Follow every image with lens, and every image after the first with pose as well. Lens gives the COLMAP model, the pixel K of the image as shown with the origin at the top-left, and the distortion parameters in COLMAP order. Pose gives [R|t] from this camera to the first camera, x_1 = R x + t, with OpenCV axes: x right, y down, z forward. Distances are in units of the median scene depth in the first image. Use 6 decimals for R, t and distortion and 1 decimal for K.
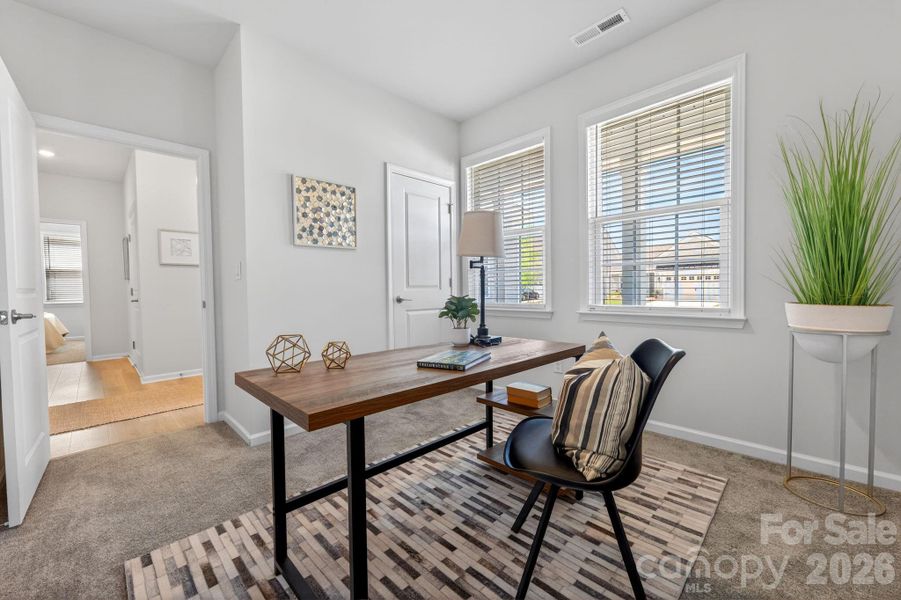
lens RADIAL K [[360.2, 0, 449.0], [0, 360.2, 299.5], [0, 0, 1]] dist [-0.001824, -0.000007]
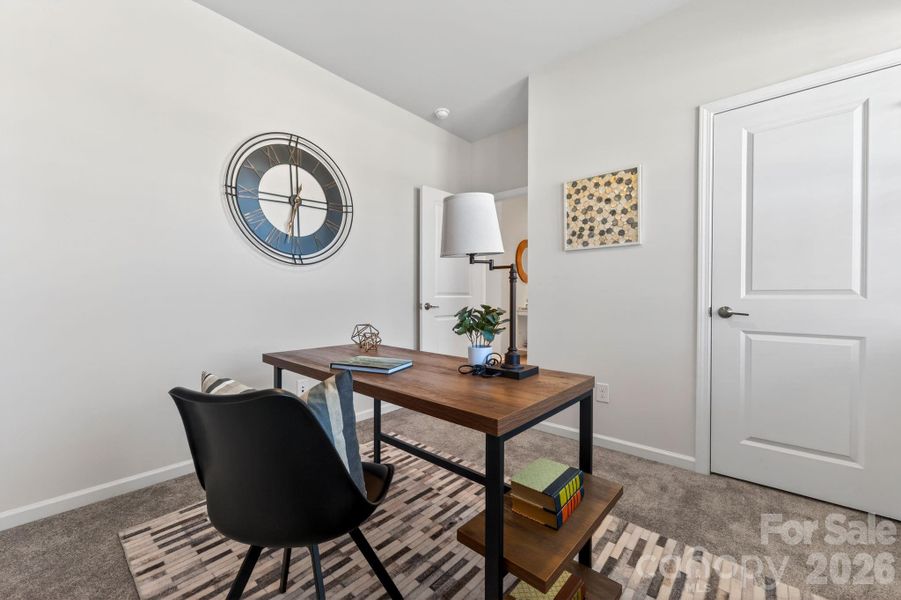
lens RADIAL K [[360.2, 0, 449.0], [0, 360.2, 299.5], [0, 0, 1]] dist [-0.001824, -0.000007]
pose [[0.065317, 0.023872, -0.997579, 0.568158], [-0.029368, 0.999327, 0.021991, -0.027096], [0.997432, 0.027861, 0.065974, 0.608462]]
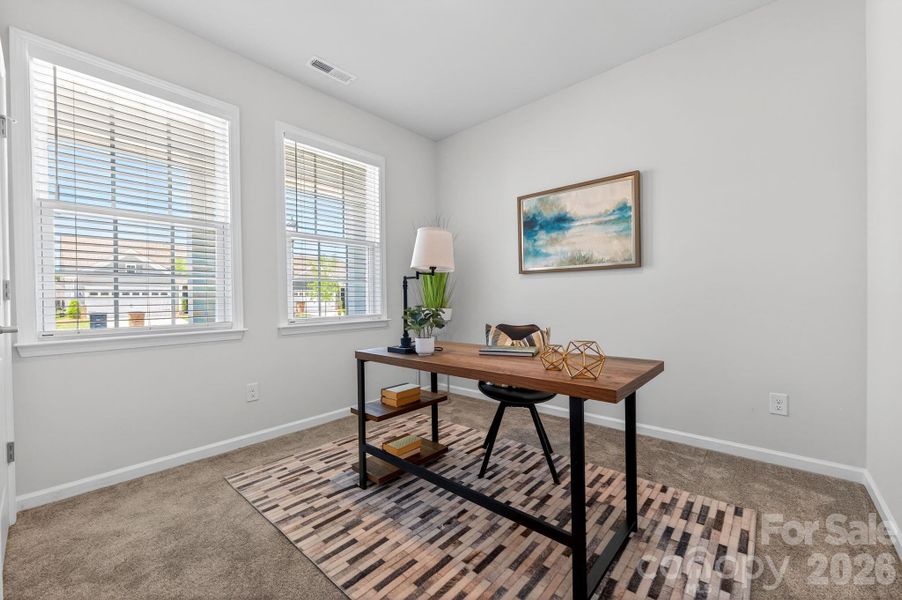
lens RADIAL K [[360.6, 0, 449.5], [0, 360.6, 299.5], [0, 0, 1]] dist [-0.001824, -0.000007]
pose [[-0.058715, 0.010827, 0.998216, -0.682837], [0.042933, 0.999043, -0.008310, -0.010124], [-0.997351, 0.042368, -0.059123, 0.684548]]
